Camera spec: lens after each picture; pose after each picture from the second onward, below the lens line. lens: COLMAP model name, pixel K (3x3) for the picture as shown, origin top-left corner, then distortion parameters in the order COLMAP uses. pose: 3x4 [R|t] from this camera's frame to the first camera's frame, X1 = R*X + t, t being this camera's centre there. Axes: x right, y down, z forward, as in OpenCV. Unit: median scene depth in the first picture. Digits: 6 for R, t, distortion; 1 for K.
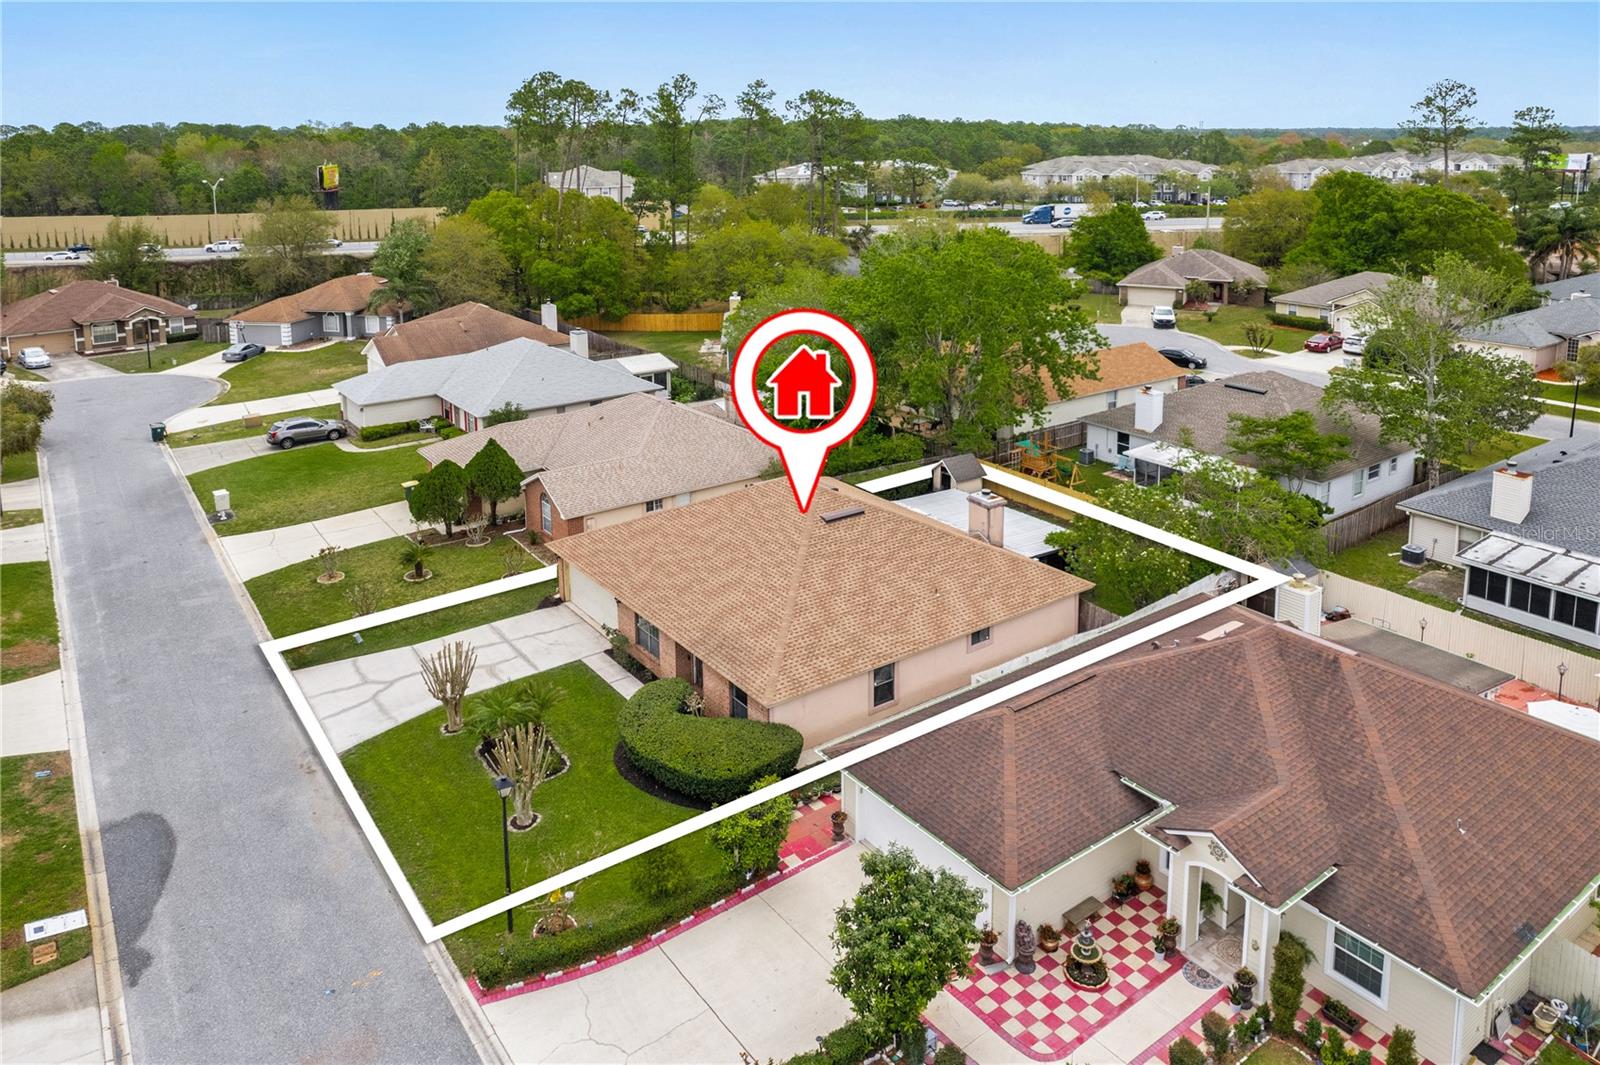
lens RADIAL K [[1054.1, 0, 798.8], [0, 1054.1, 565.9], [0, 0, 1]] dist [-0.063927, 0.051752]
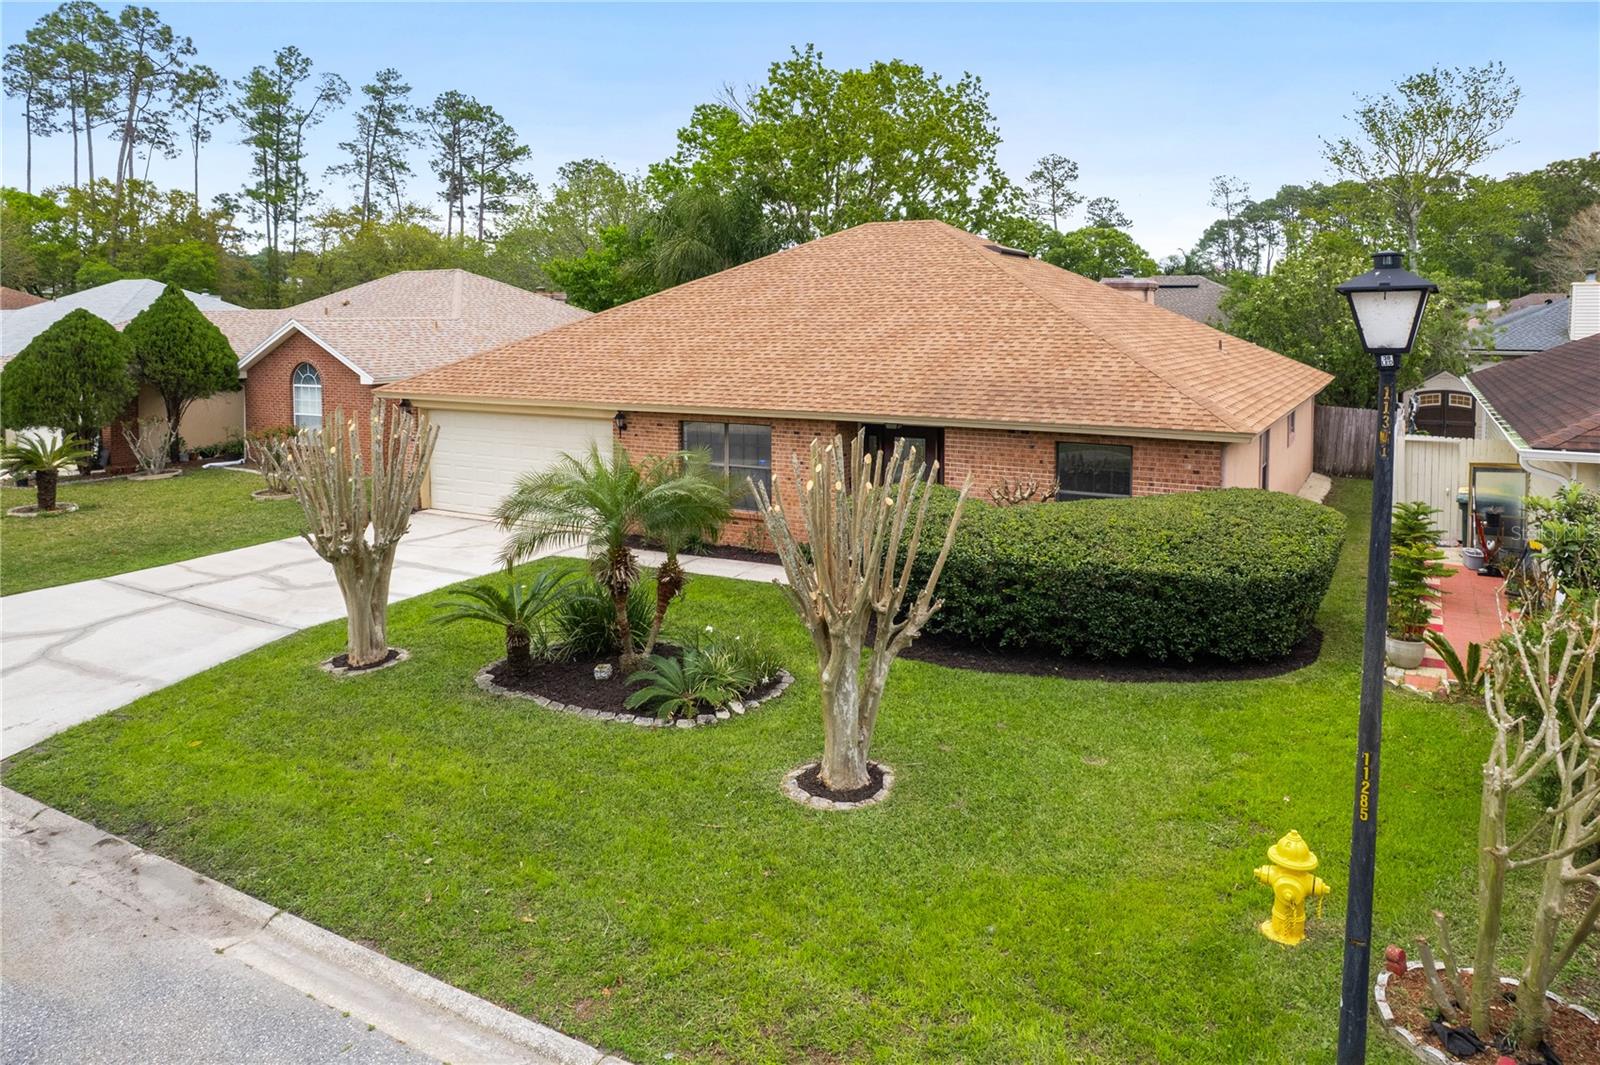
lens RADIAL K [[1082.0, 0, 800.0], [0, 1082.0, 532.5], [0, 0, 1]] dist [-0.006439, -0.000064]
pose [[0.911226, -0.077968, 0.404461, -0.306716], [0.156469, 0.973839, -0.164788, 0.174588], [-0.381031, 0.213445, 0.899587, 0.555735]]
